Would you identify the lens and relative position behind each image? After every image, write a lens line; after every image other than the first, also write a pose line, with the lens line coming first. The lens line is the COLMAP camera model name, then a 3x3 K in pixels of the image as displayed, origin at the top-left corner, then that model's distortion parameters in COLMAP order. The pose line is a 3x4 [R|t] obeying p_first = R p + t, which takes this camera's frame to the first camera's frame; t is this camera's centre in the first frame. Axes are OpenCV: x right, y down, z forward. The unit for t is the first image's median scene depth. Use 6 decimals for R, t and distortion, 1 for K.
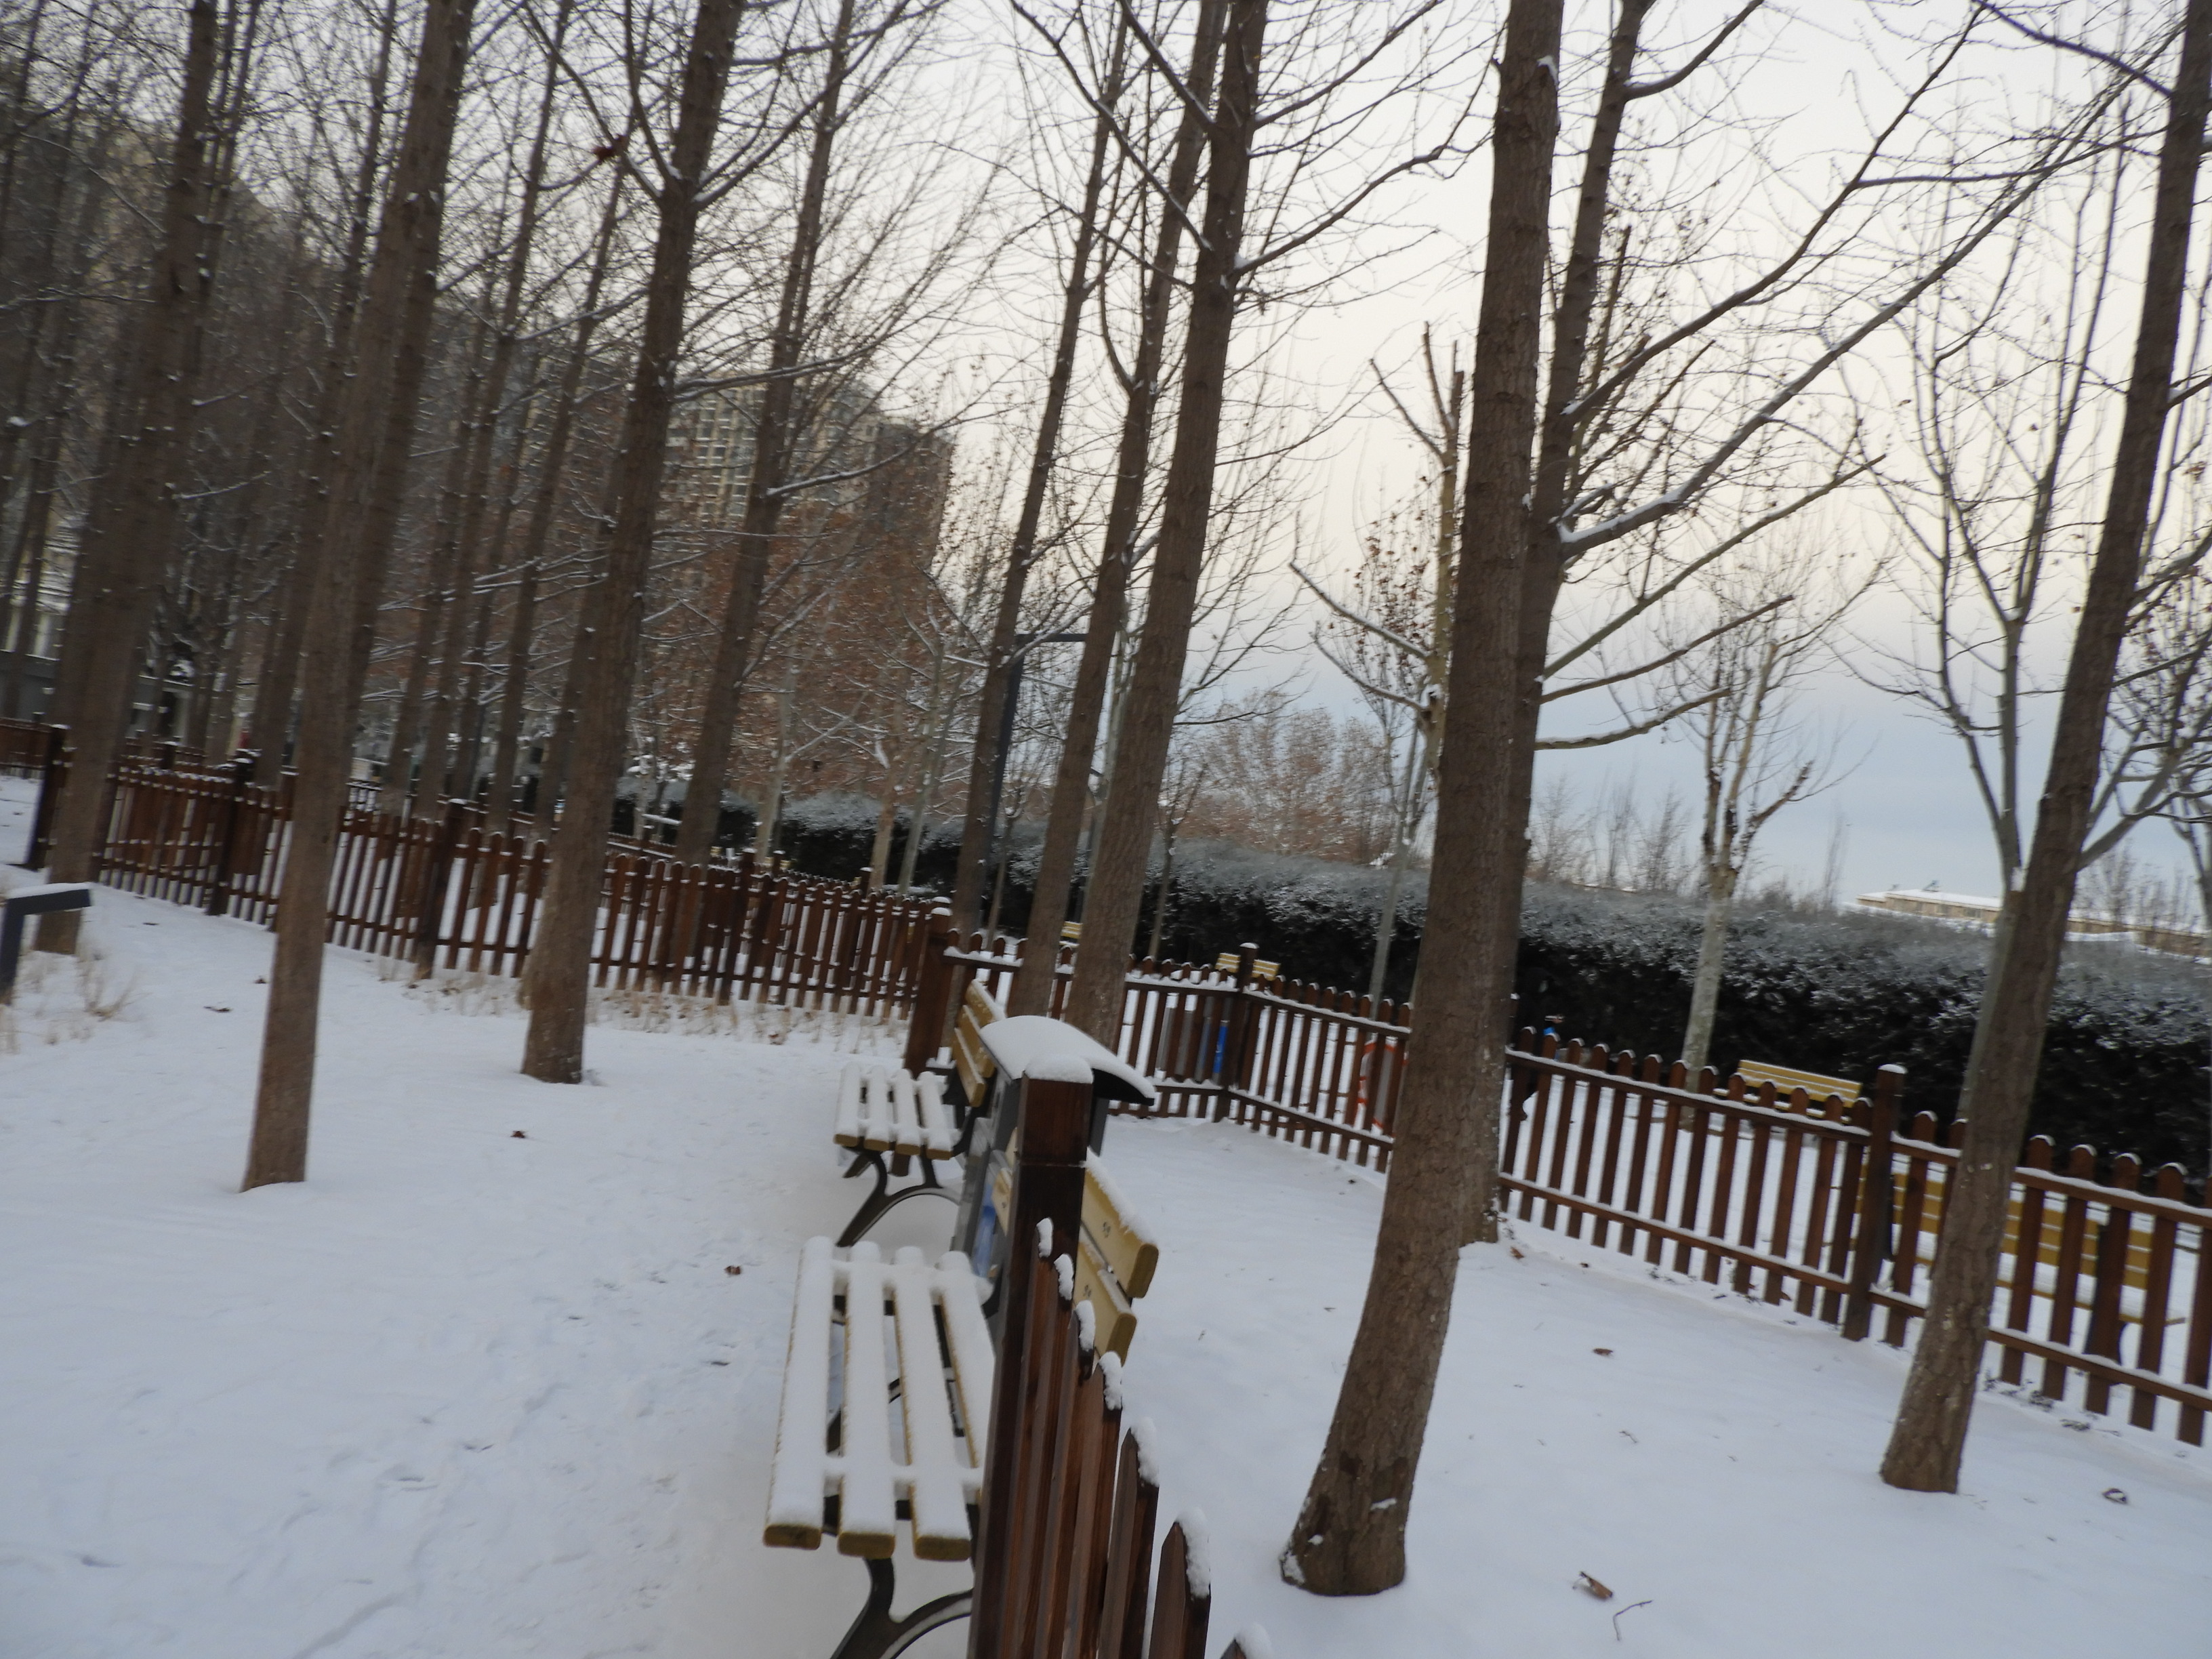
lens RADIAL K [[1562.0, 0, 1114.8], [0, 1562.0, 822.5], [0, 0, 1]] dist [0.003030, -0.002853]
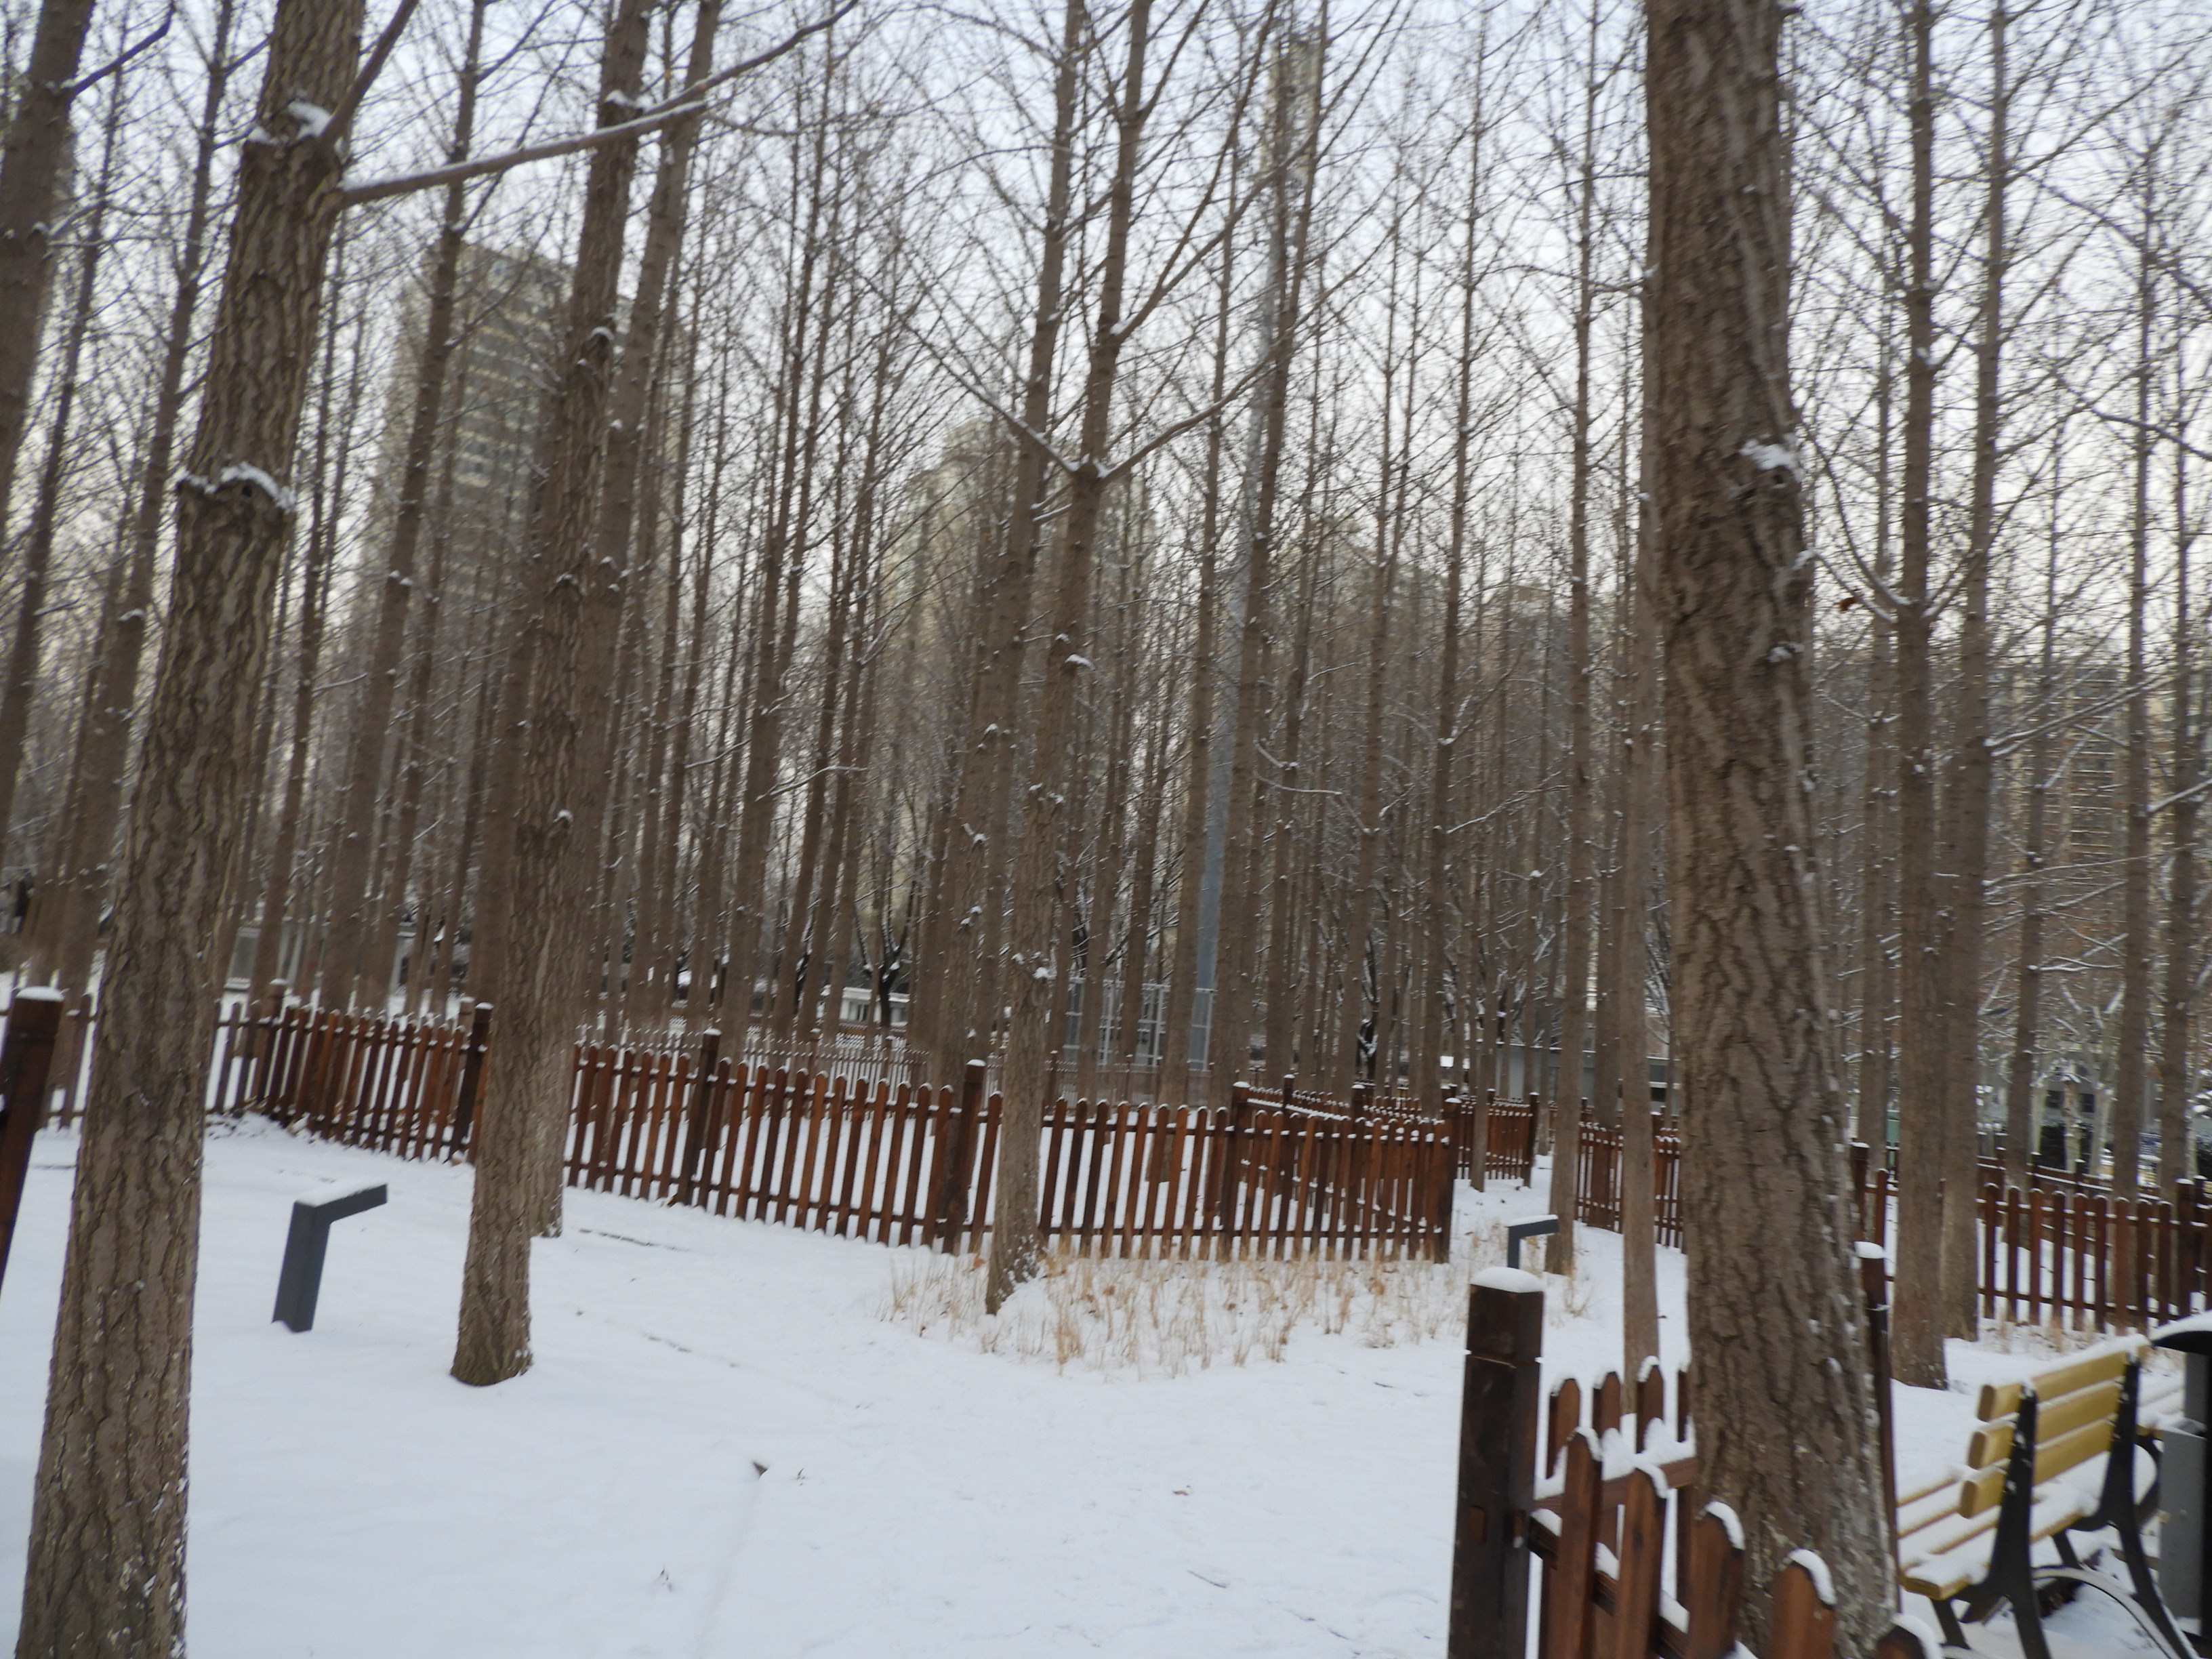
lens RADIAL K [[1563.6, 0, 1108.2], [0, 1563.6, 834.8], [0, 0, 1]] dist [0.005671, -0.002816]
pose [[0.609948, -0.210740, -0.763906, 0.132239], [0.037960, 0.970654, -0.237466, 0.013516], [0.791531, 0.115845, 0.600048, -0.109937]]
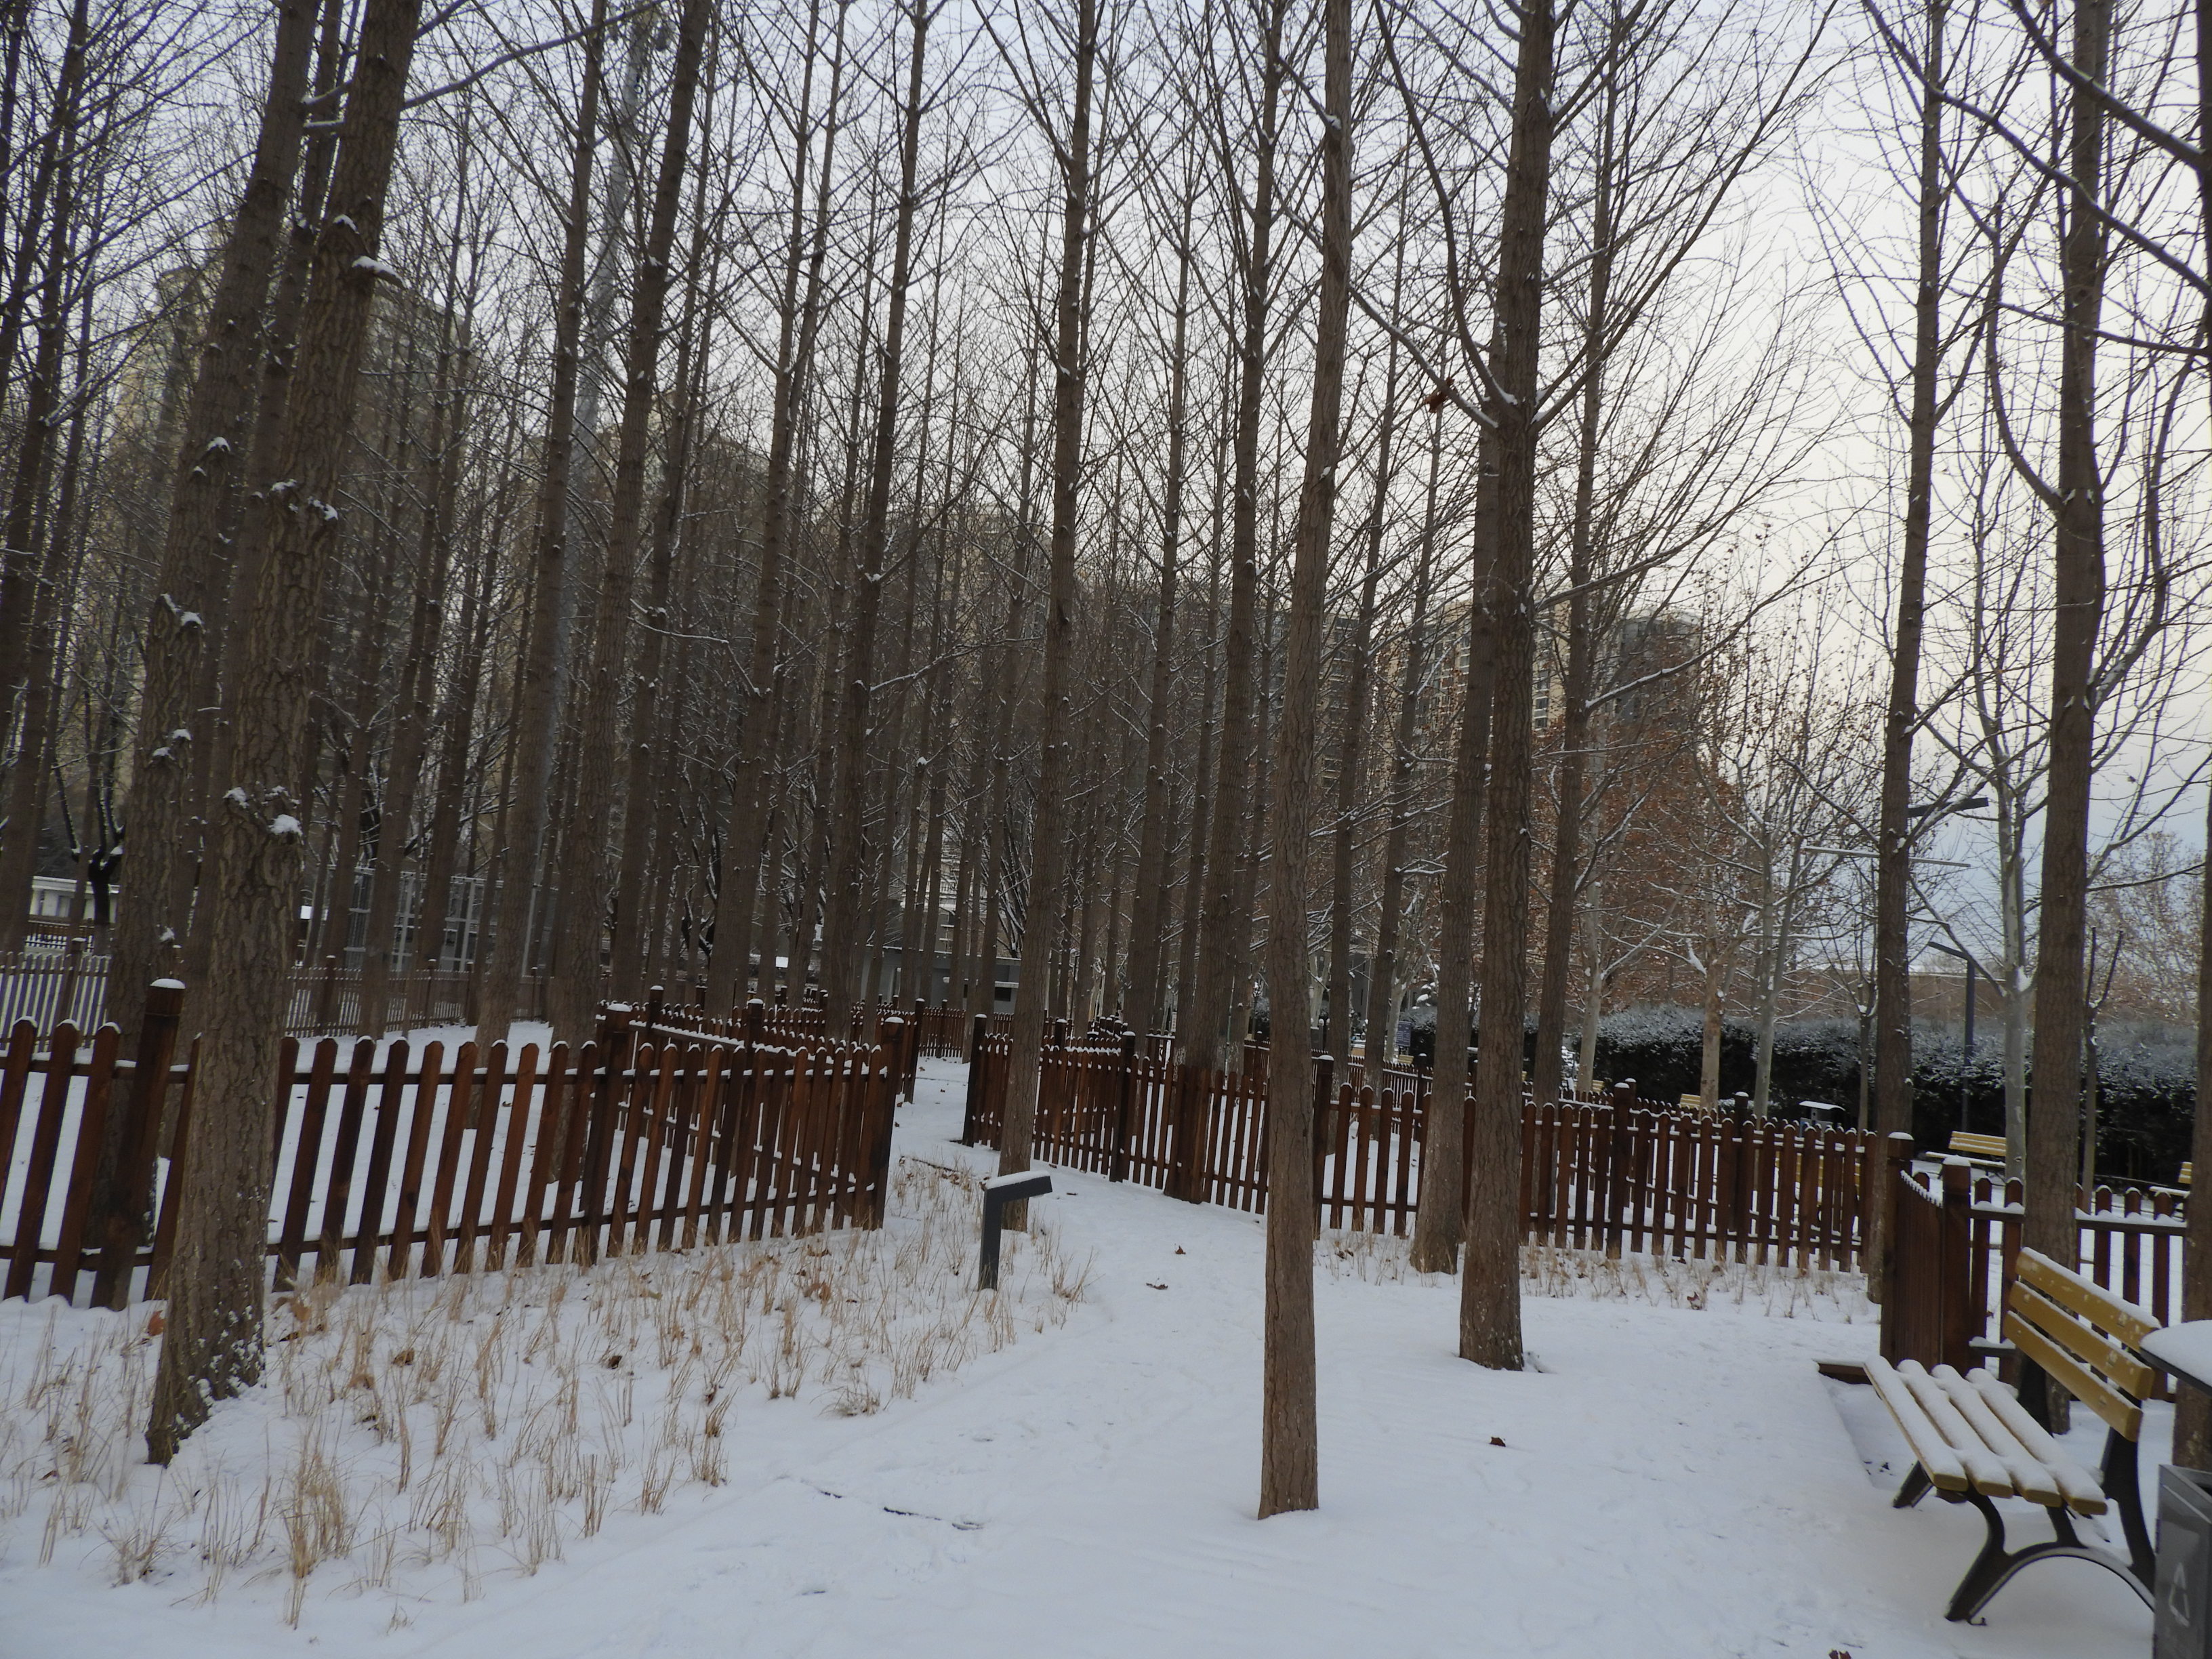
lens RADIAL K [[1563.6, 0, 1108.2], [0, 1563.6, 834.8], [0, 0, 1]] dist [0.005671, -0.002816]
pose [[0.878073, -0.141713, -0.457061, -0.057325], [0.080676, 0.985311, -0.150510, -0.013710], [0.471676, 0.095285, 0.876608, 0.034061]]
